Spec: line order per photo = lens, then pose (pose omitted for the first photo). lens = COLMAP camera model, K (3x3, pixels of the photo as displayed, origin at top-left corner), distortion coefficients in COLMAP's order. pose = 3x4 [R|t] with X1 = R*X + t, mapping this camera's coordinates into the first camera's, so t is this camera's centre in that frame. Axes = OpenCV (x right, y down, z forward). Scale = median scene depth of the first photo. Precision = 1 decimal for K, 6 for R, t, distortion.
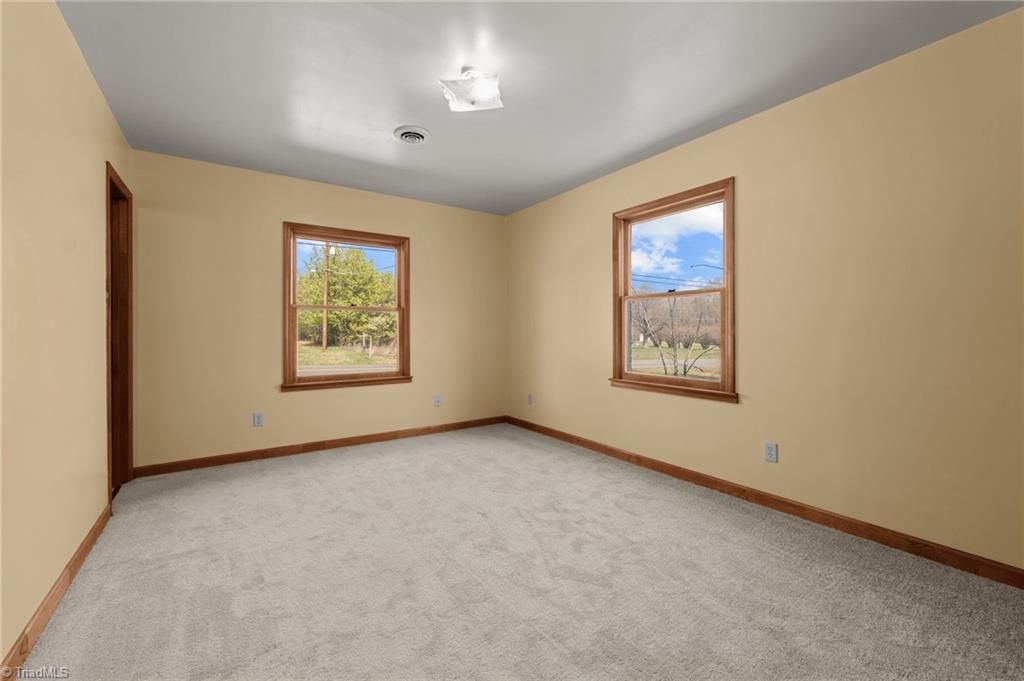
lens RADIAL K [[422.7, 0, 513.4], [0, 422.7, 332.4], [0, 0, 1]] dist [0.000752, 0.000070]
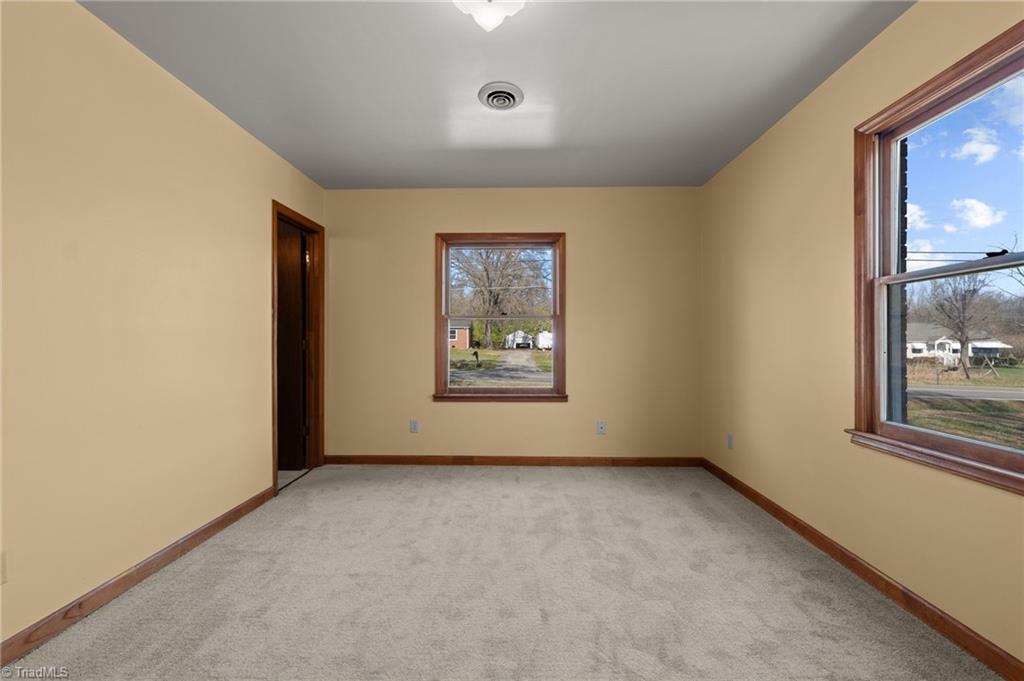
lens RADIAL K [[418.6, 0, 512.0], [0, 418.6, 340.5], [0, 0, 1]] dist [0.001050, -0.000255]
pose [[0.810371, 0.001504, -0.585915, 0.203244], [-0.005406, 0.999973, -0.004911, -0.001851], [0.585892, 0.007147, 0.810357, 0.314924]]
